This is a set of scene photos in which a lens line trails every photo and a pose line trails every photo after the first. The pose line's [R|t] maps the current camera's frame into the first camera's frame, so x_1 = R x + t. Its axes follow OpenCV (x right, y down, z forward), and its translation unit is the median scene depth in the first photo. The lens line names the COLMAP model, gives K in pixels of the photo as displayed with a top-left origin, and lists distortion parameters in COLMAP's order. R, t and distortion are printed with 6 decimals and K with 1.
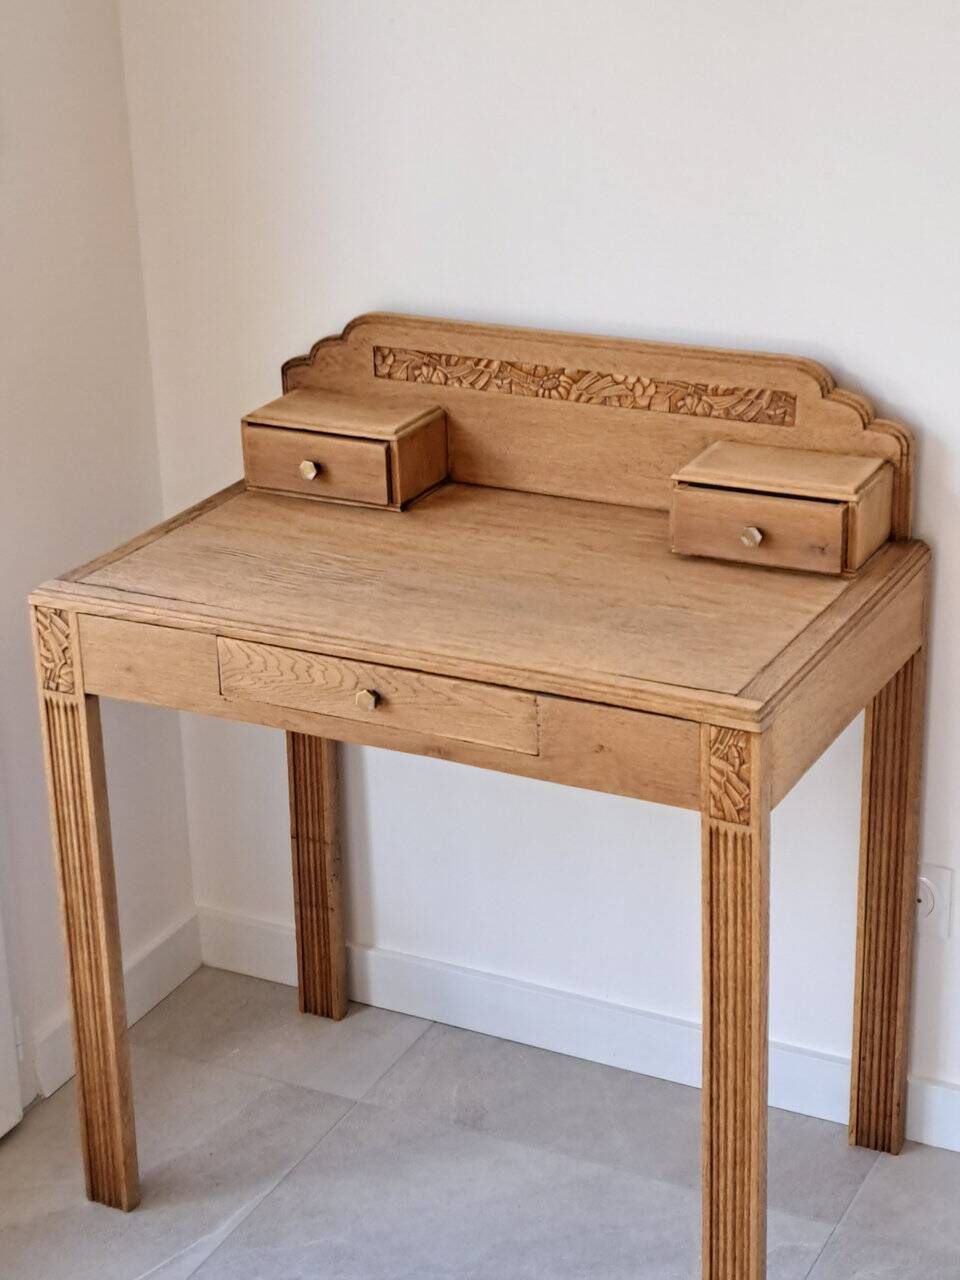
lens RADIAL K [[2464.1, 0, 504.1], [0, 2464.1, 659.0], [0, 0, 1]] dist [0.164295, 0.000000]
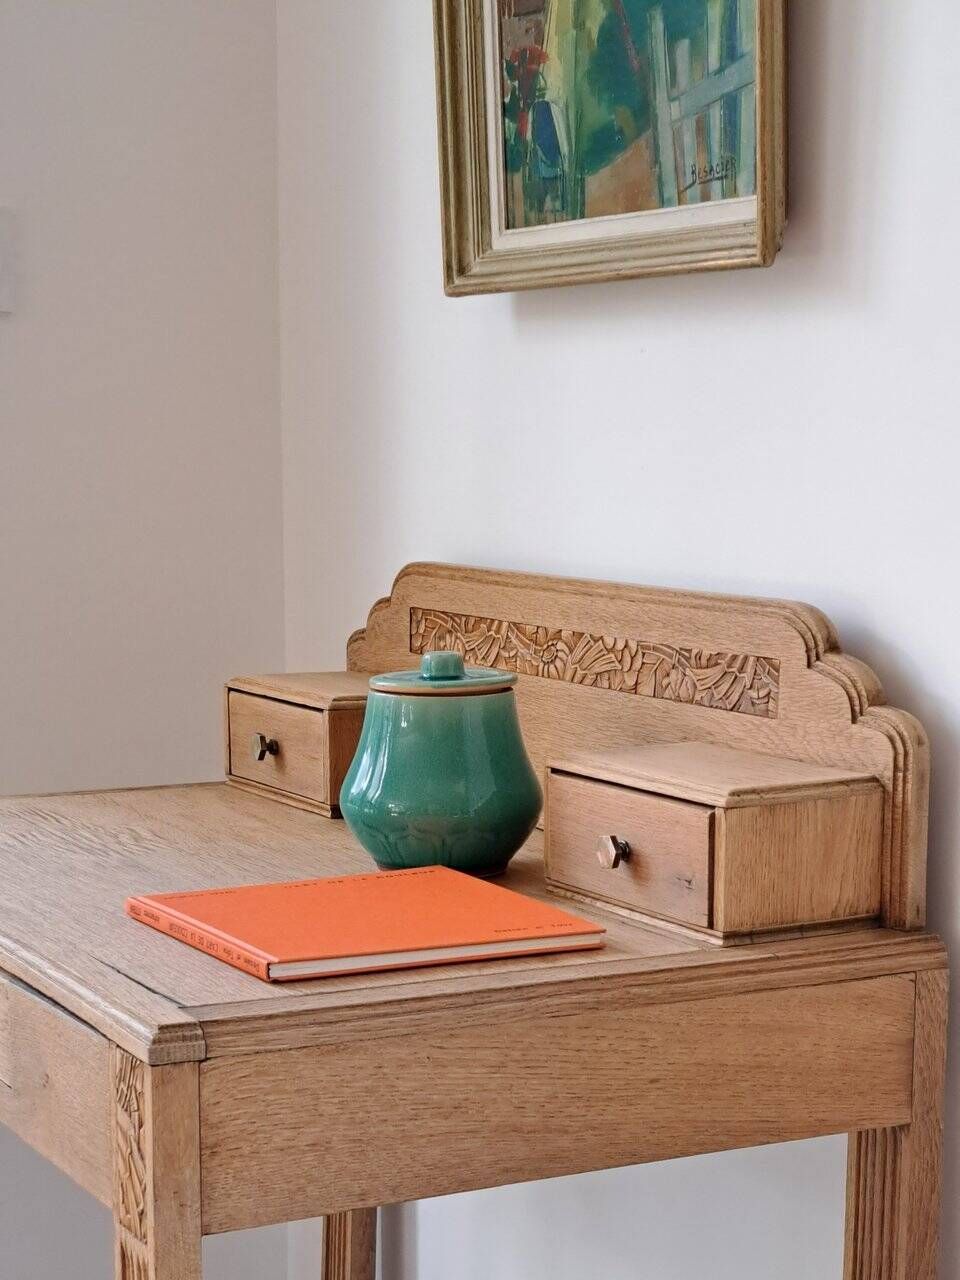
lens RADIAL K [[2464.1, 0, 502.7], [0, 2464.1, 798.7], [0, 0, 1]] dist [0.164295, 0.000000]
pose [[0.822151, 0.113887, -0.557761, 0.392994], [-0.245047, 0.955164, -0.166172, 0.038581], [0.513829, 0.273296, 0.813197, 0.487819]]
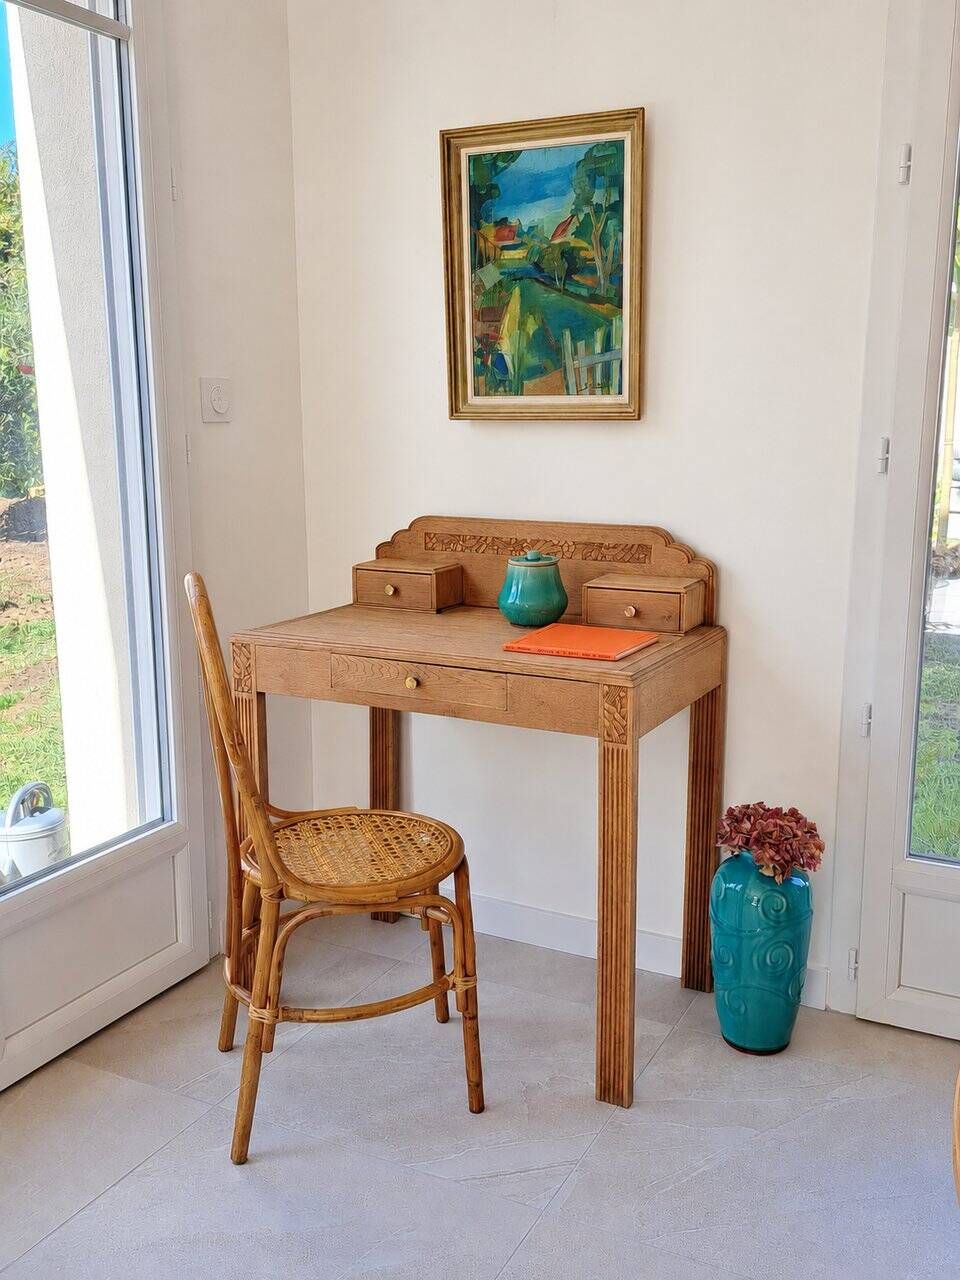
lens RADIAL K [[1220.7, 0, 489.3], [0, 1220.7, 631.3], [0, 0, 1]] dist [0.092052, 0.000000]
pose [[0.999658, 0.023955, -0.010505, 0.008010], [-0.025606, 0.978198, -0.206092, 0.146129], [0.005339, 0.206290, 0.978476, 0.114415]]
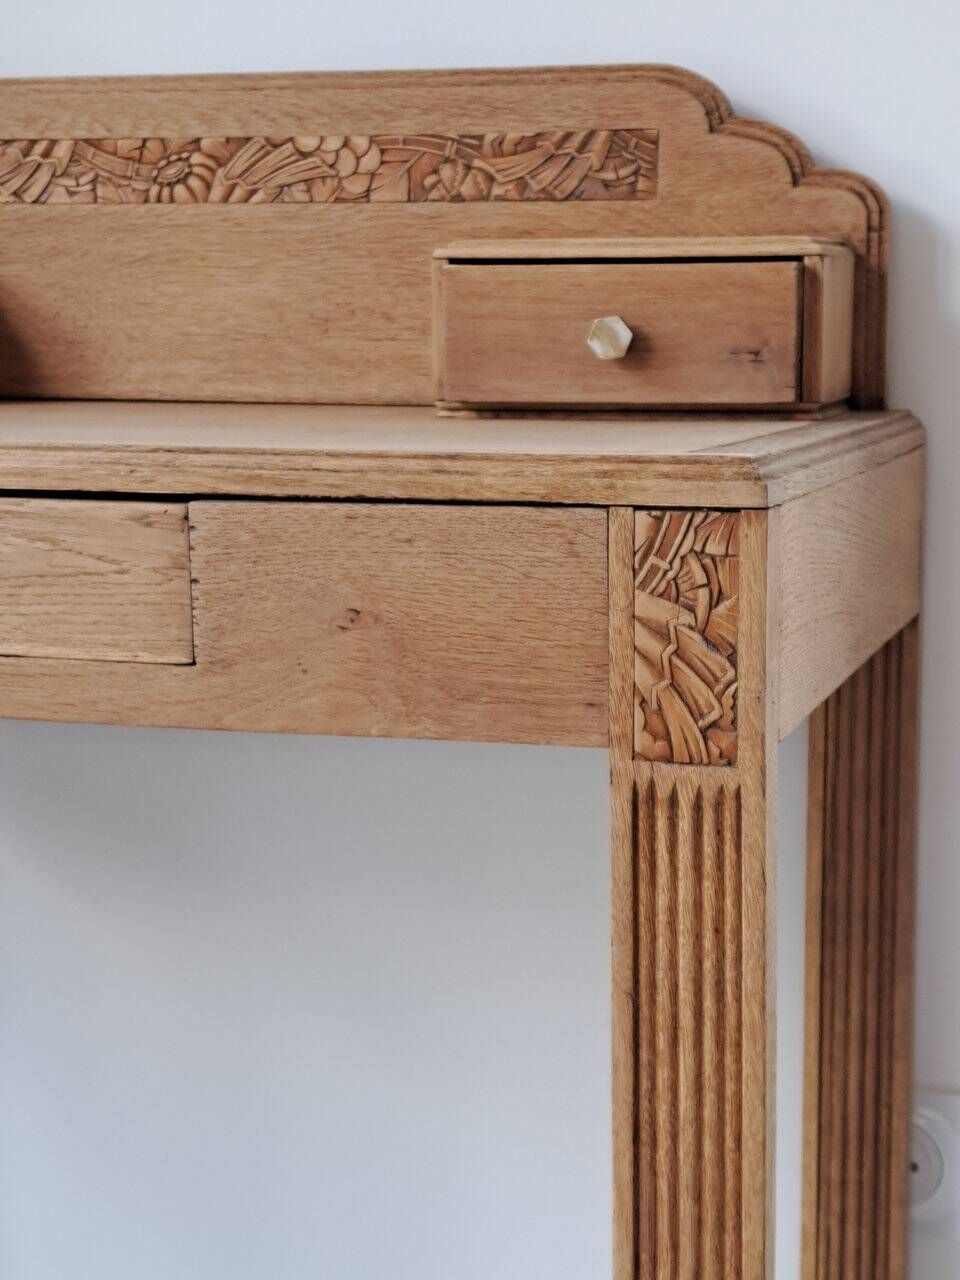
lens RADIAL K [[2464.1, 0, 523.4], [0, 2464.1, 666.8], [0, 0, 1]] dist [0.164295, 0.000000]
pose [[0.981600, -0.002434, 0.190934, -0.009441], [0.050832, 0.967169, -0.248999, 0.128643], [-0.184059, 0.254123, 0.949497, 0.532763]]
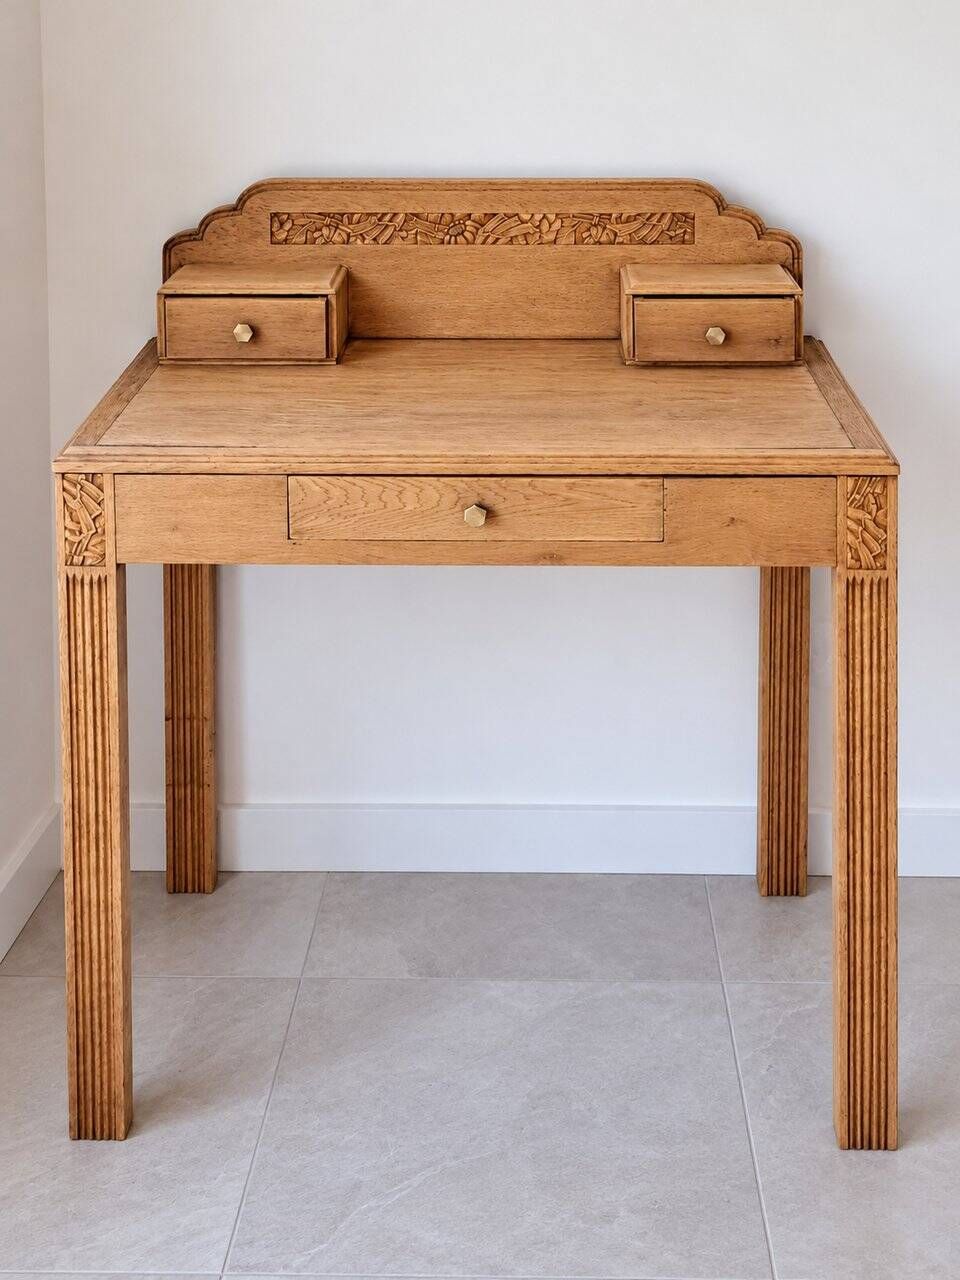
lens RADIAL K [[1429.8, 0, 496.3], [0, 1429.8, 603.2], [0, 0, 1]] dist [0.041215, 0.000000]
pose [[0.895750, -0.158882, 0.415196, -0.262770], [0.151437, 0.987148, 0.051038, 0.021689], [-0.417969, 0.017159, 0.908299, 0.438598]]
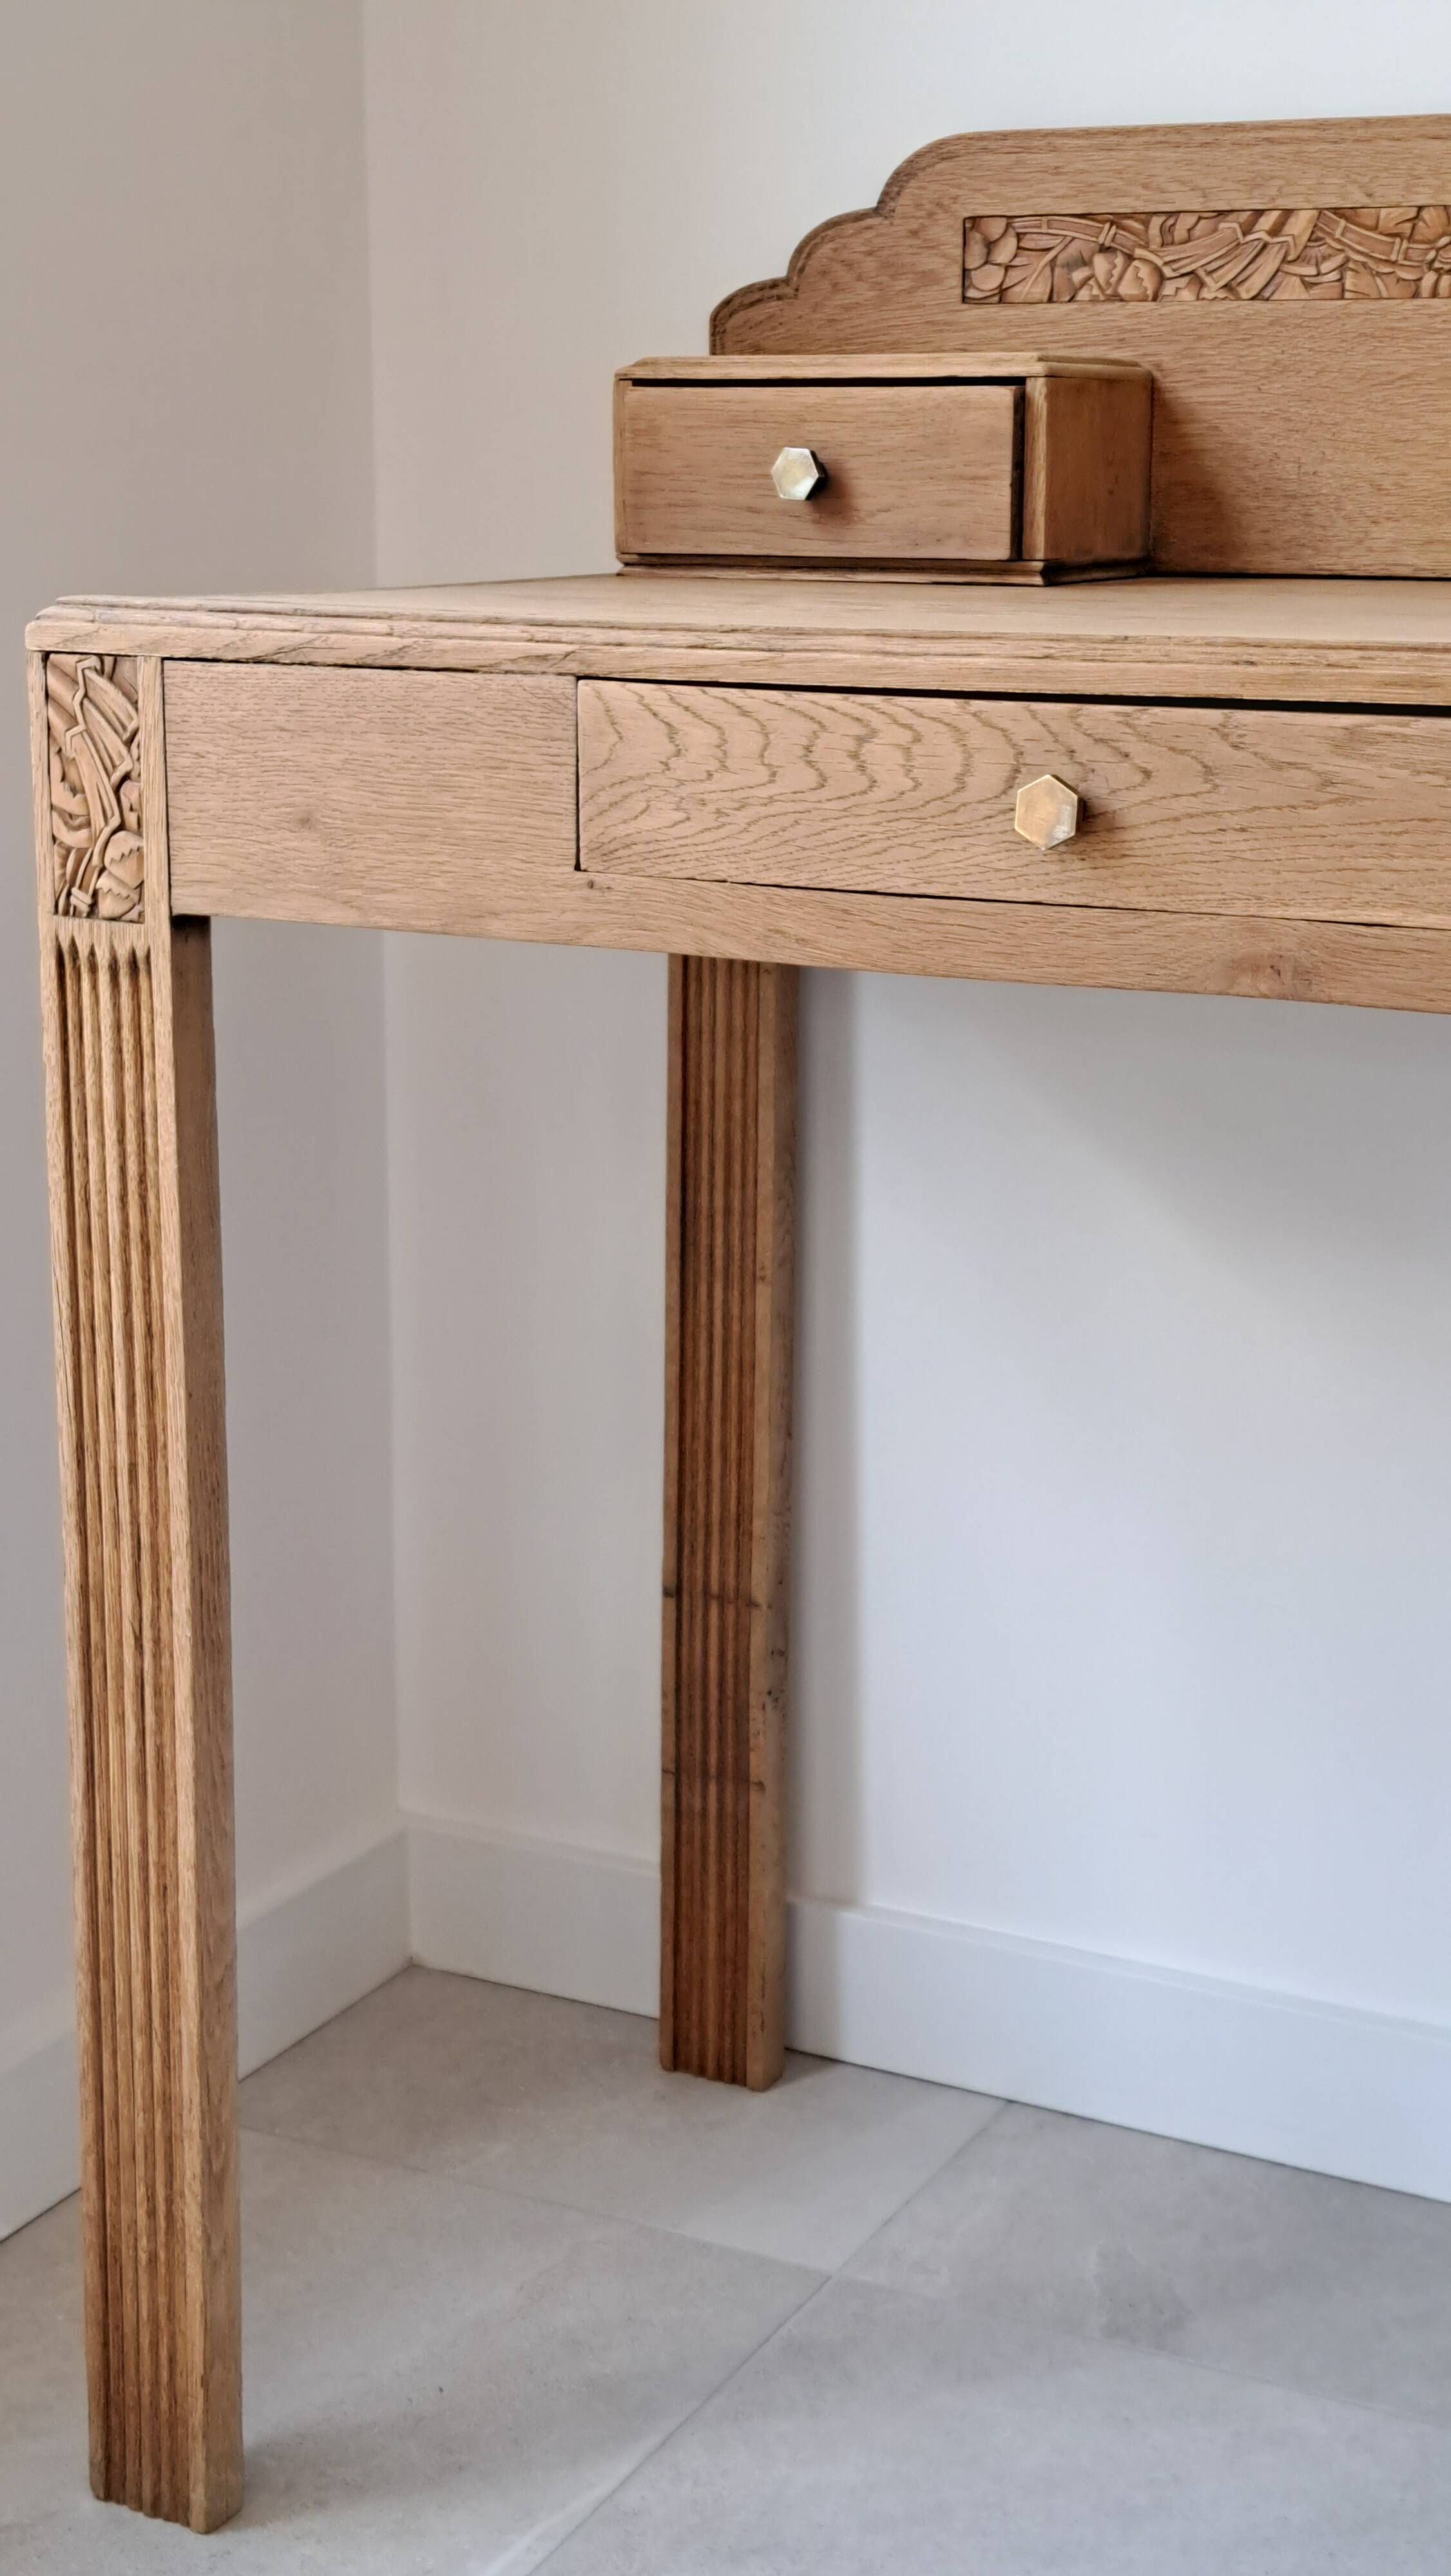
lens RADIAL K [[3727.0, 0, 767.3], [0, 3727.0, 1302.8], [0, 0, 1]] dist [0.093793, 0.000000]
pose [[0.999514, 0.030420, -0.006832, -0.079310], [-0.031129, 0.985927, -0.164251, 0.146000], [0.001739, 0.164384, 0.986395, 0.483284]]
